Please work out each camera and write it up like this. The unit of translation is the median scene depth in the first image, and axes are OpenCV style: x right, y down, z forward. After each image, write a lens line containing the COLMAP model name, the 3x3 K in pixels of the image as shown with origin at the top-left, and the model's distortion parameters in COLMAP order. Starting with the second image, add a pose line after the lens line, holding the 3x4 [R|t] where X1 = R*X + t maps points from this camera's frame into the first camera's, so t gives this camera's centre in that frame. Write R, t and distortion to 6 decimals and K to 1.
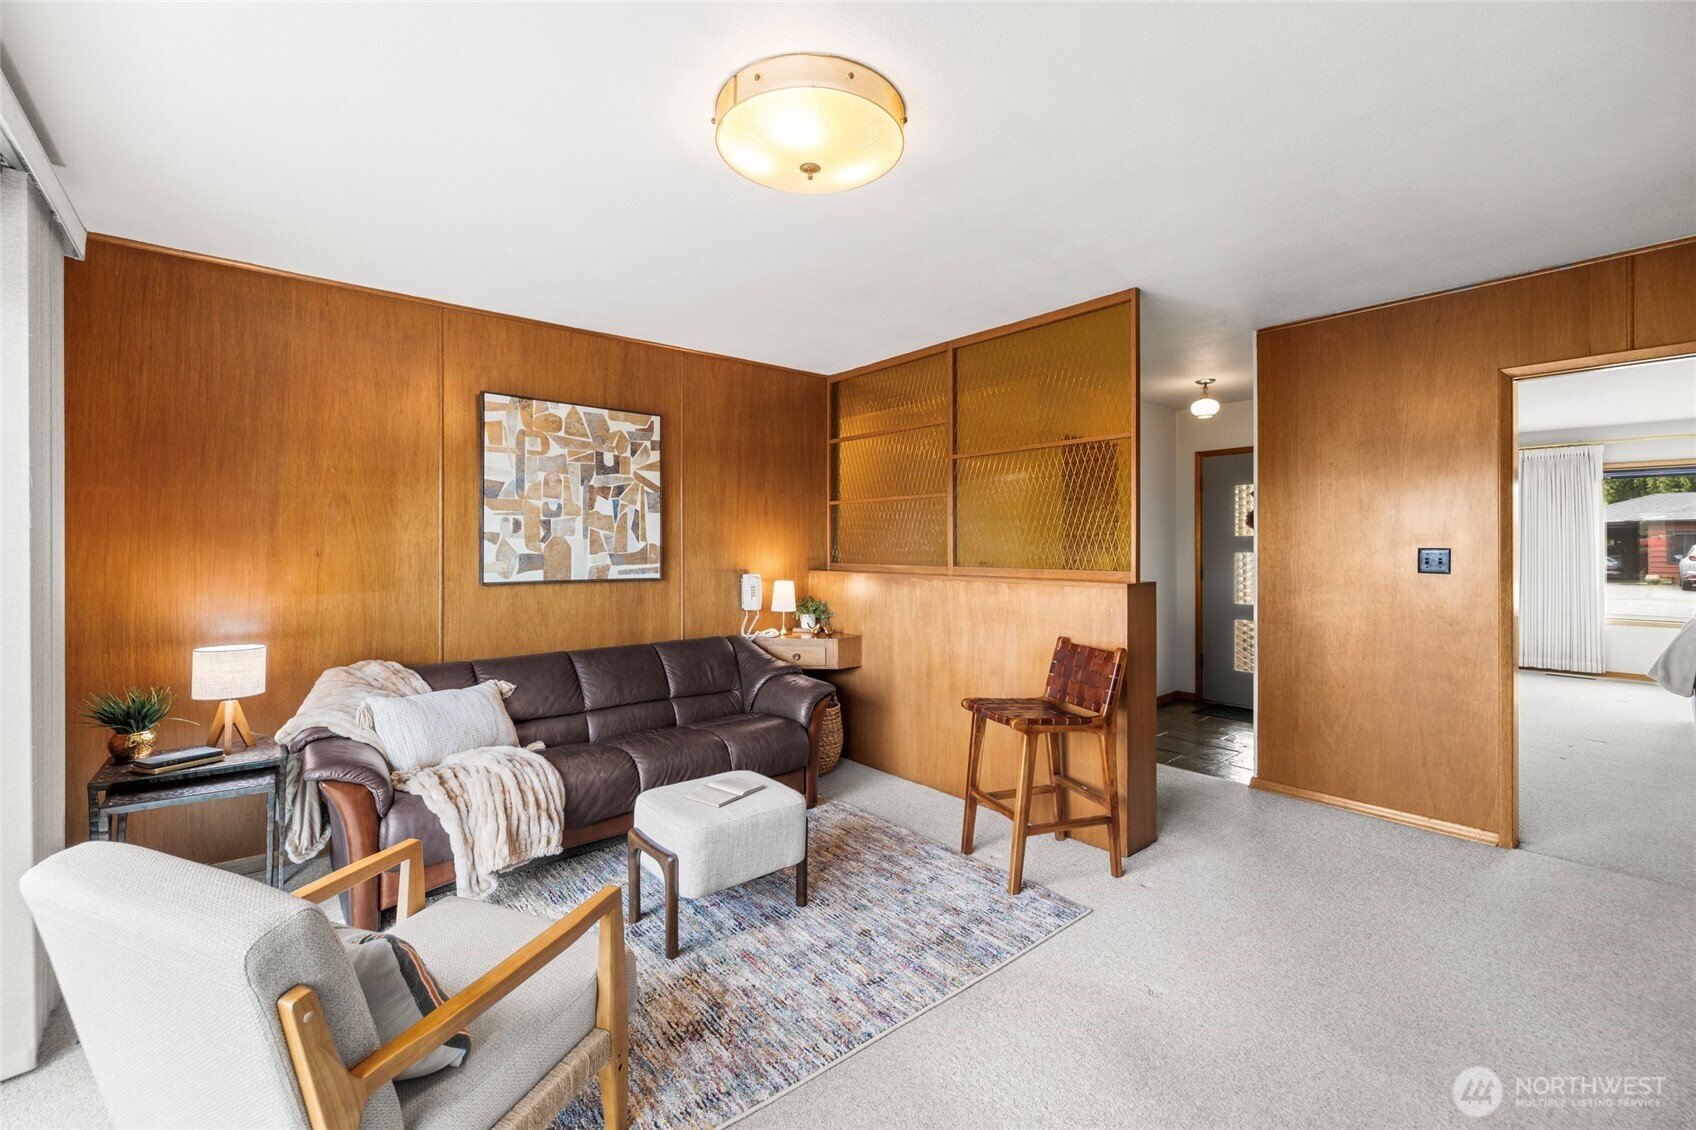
lens RADIAL K [[709.6, 0, 837.7], [0, 709.6, 547.5], [0, 0, 1]] dist [-0.001032, 0.000084]
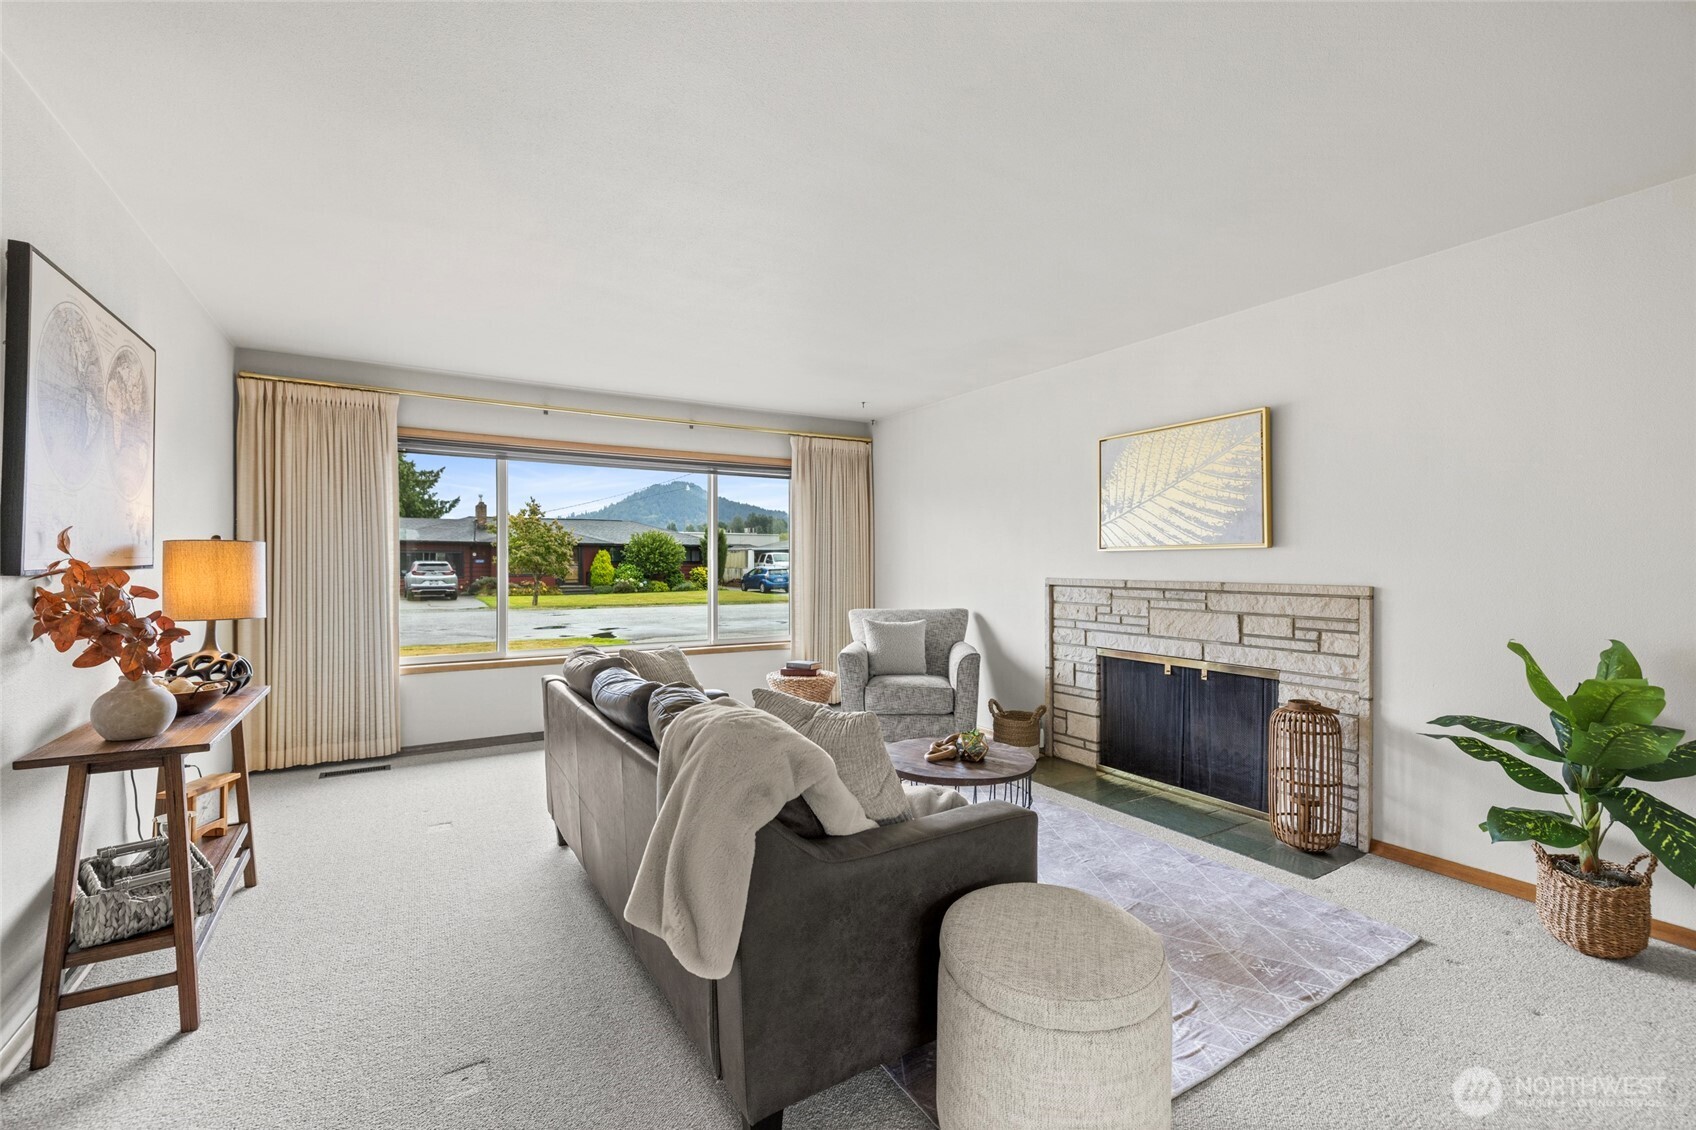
lens RADIAL K [[725.0, 0, 844.8], [0, 725.0, 565.1], [0, 0, 1]] dist [-0.001054, -0.000023]
pose [[0.138764, -0.000695, 0.990325, 0.917520], [0.000226, 1.000000, 0.000670, 0.014765], [-0.990325, 0.000130, 0.138765, 0.959307]]
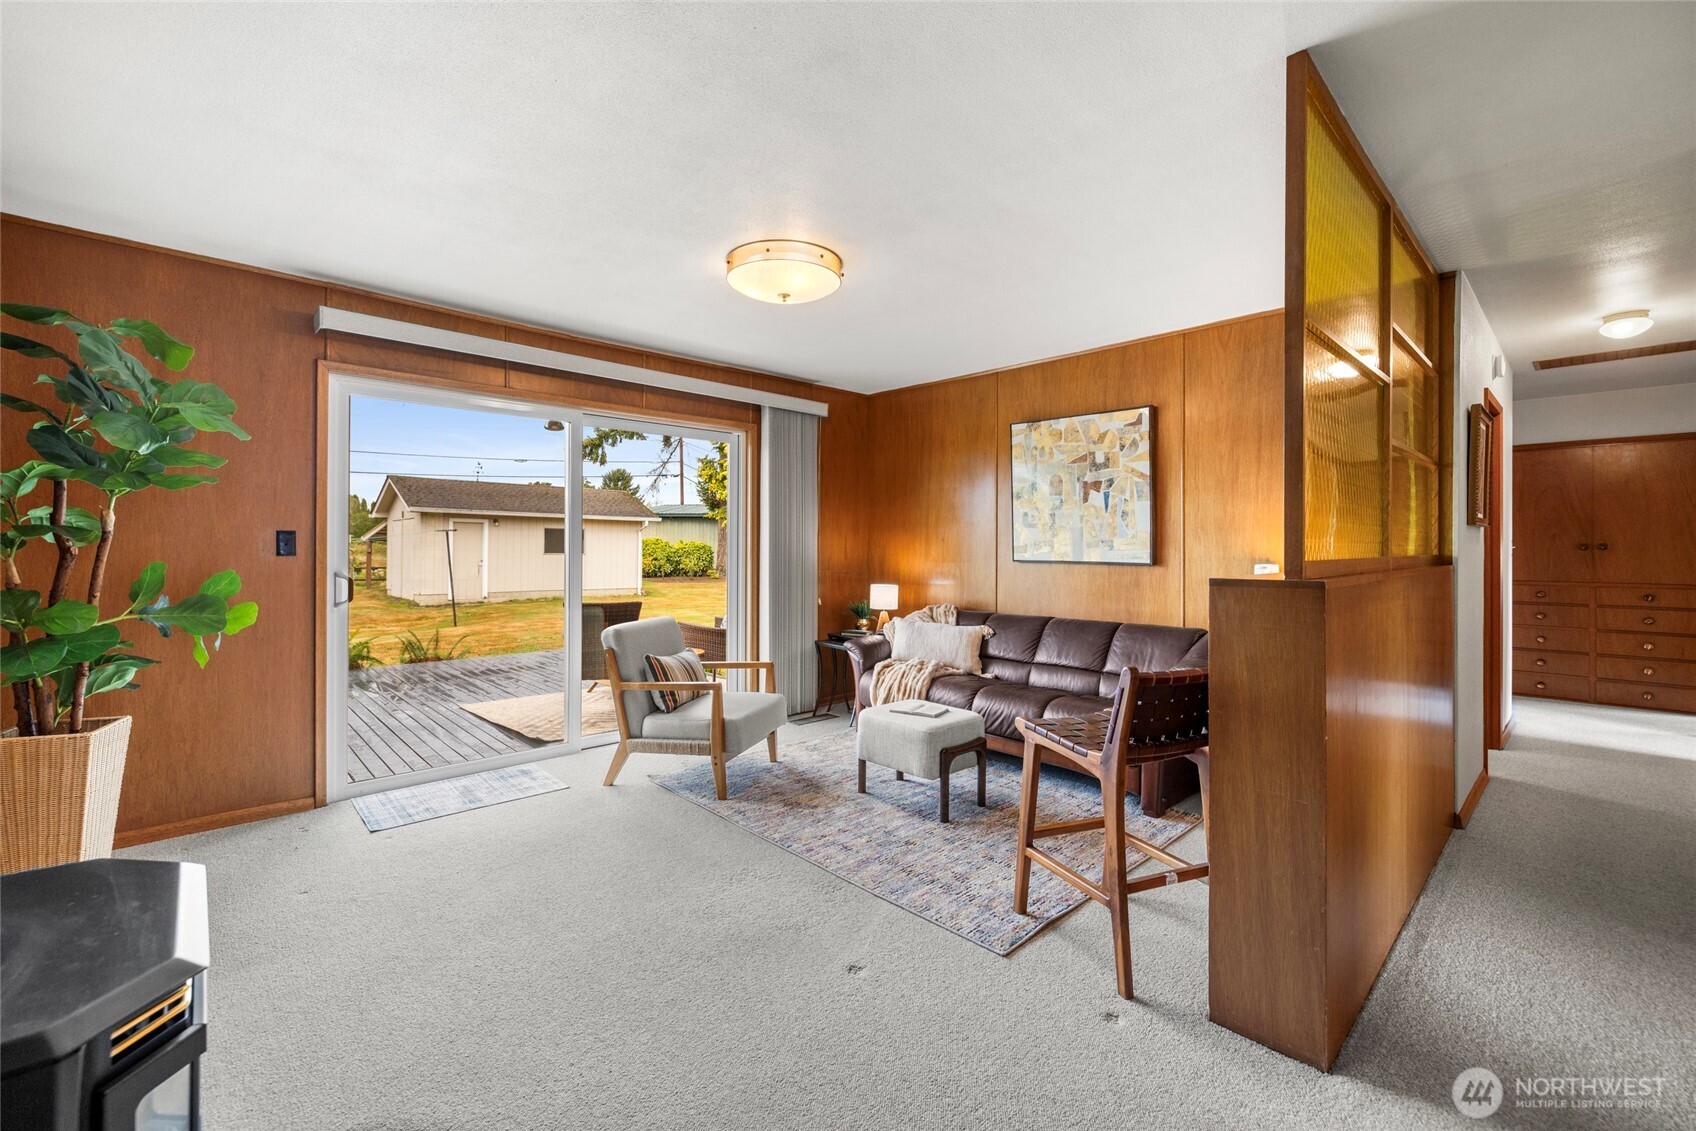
lens RADIAL K [[718.4, 0, 839.8], [0, 718.4, 550.9], [0, 0, 1]] dist [-0.002255, -0.000216]
pose [[0.064961, 0.007593, -0.997859, 0.814025], [-0.003399, 0.999967, 0.007387, 0.019860], [0.997882, 0.002912, 0.064984, 0.515115]]
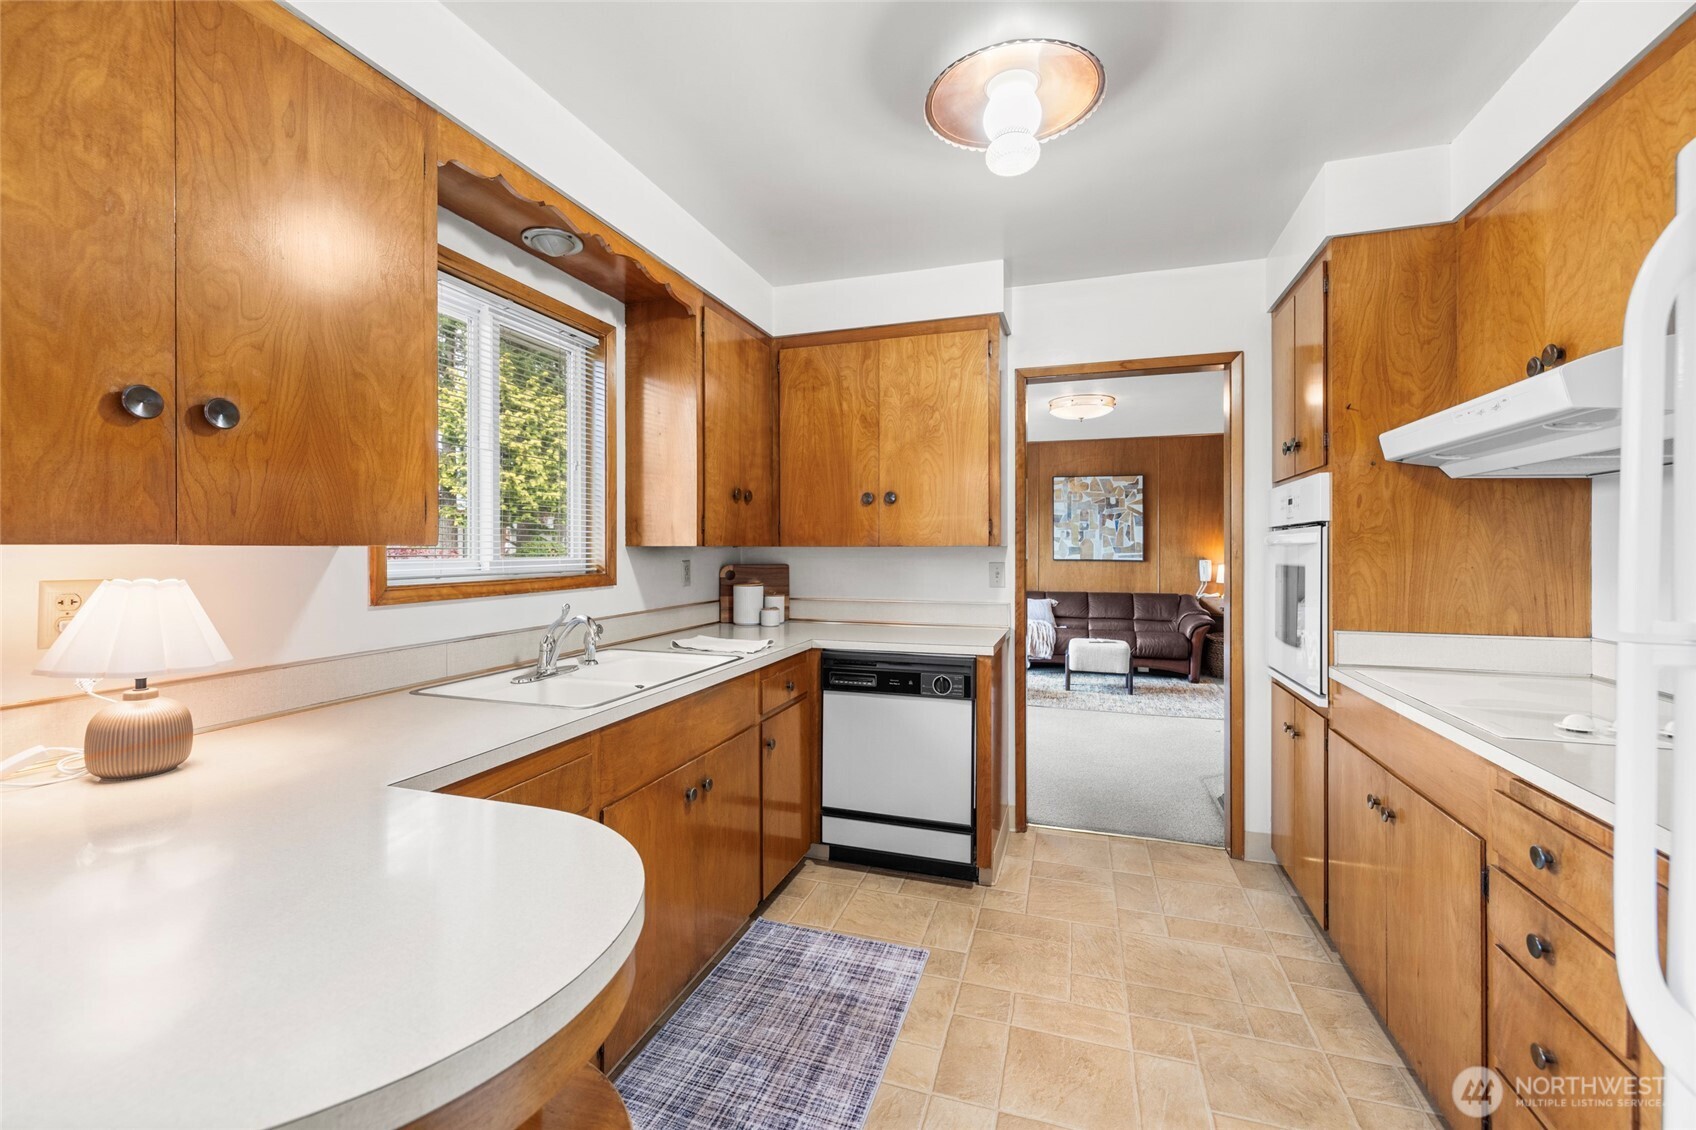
lens RADIAL K [[709.6, 0, 837.7], [0, 709.6, 547.5], [0, 0, 1]] dist [-0.001032, 0.000084]
pose [[0.523259, 0.005666, -0.852155, 1.010995], [-0.004331, 0.999983, 0.003990, 0.005127], [0.852163, 0.001603, 0.523275, -0.744826]]
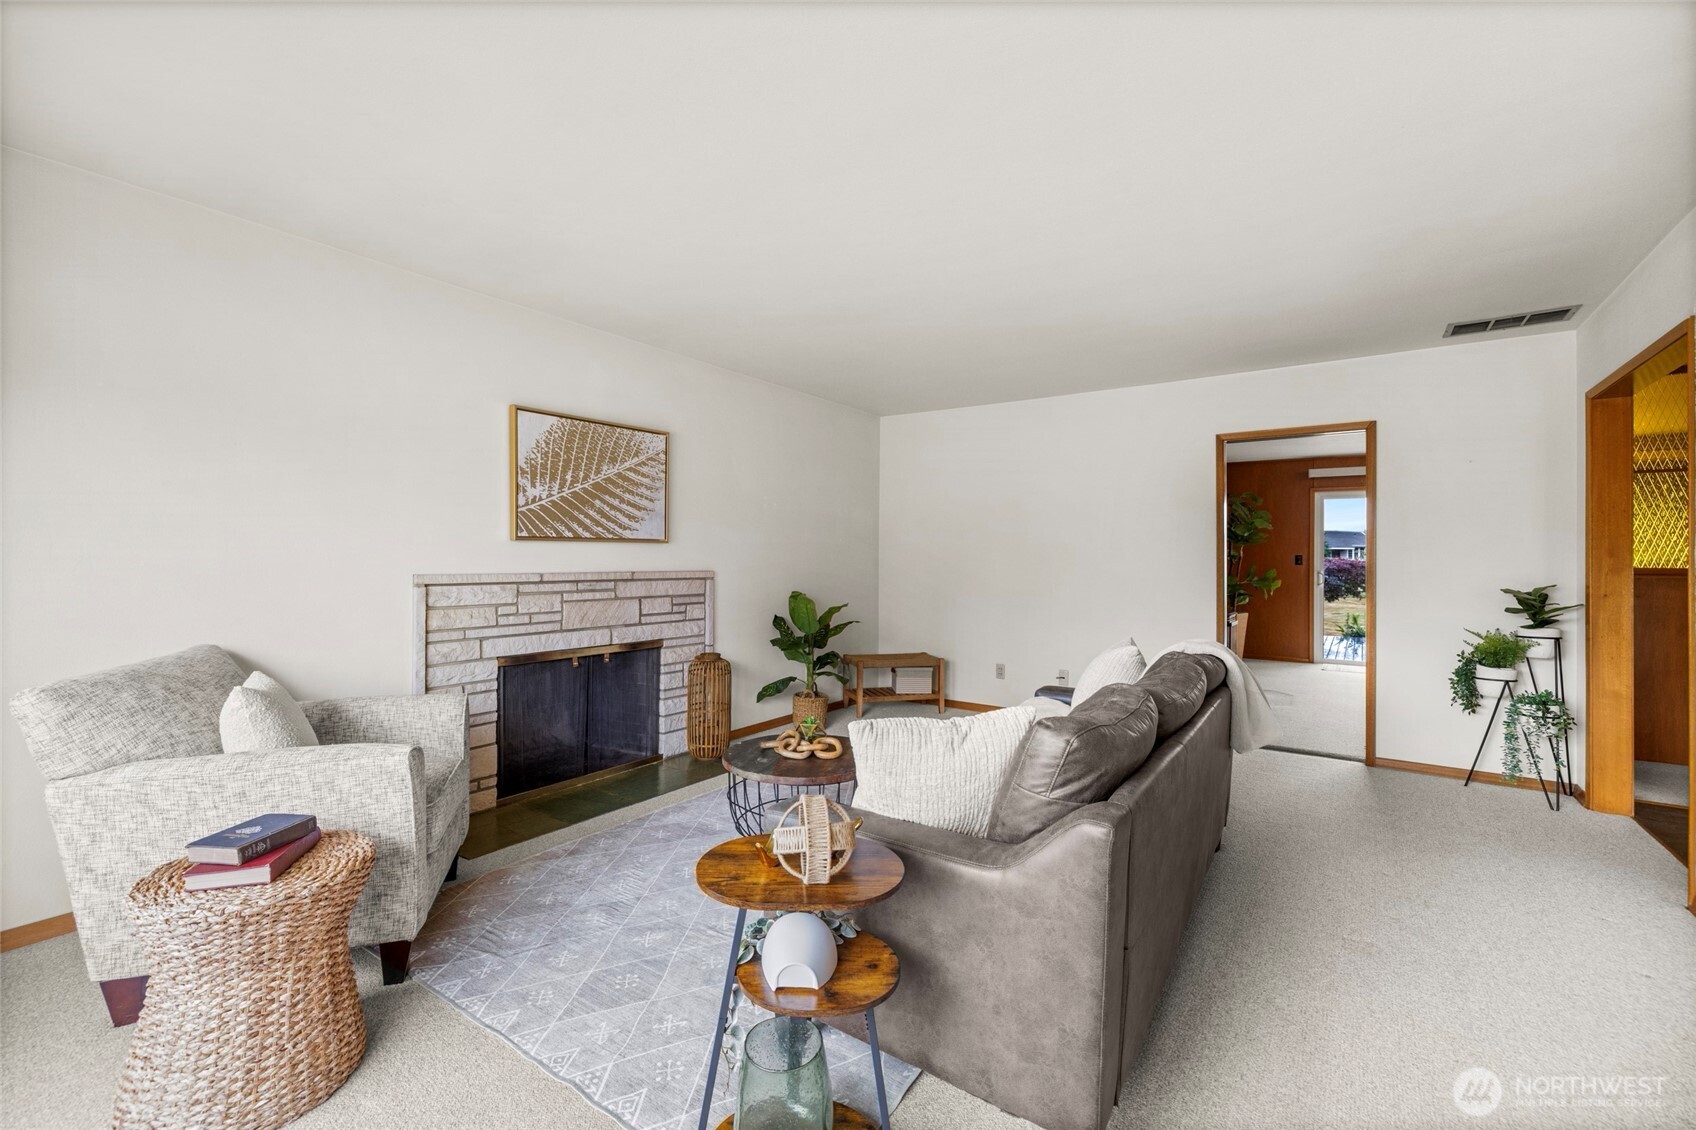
lens RADIAL K [[709.6, 0, 837.7], [0, 709.6, 547.5], [0, 0, 1]] dist [-0.001032, 0.000084]
pose [[-0.965992, -0.006455, -0.258490, 1.934863], [-0.003135, 0.999907, -0.013252, 0.014676], [0.258551, -0.011991, -0.965923, 1.733801]]
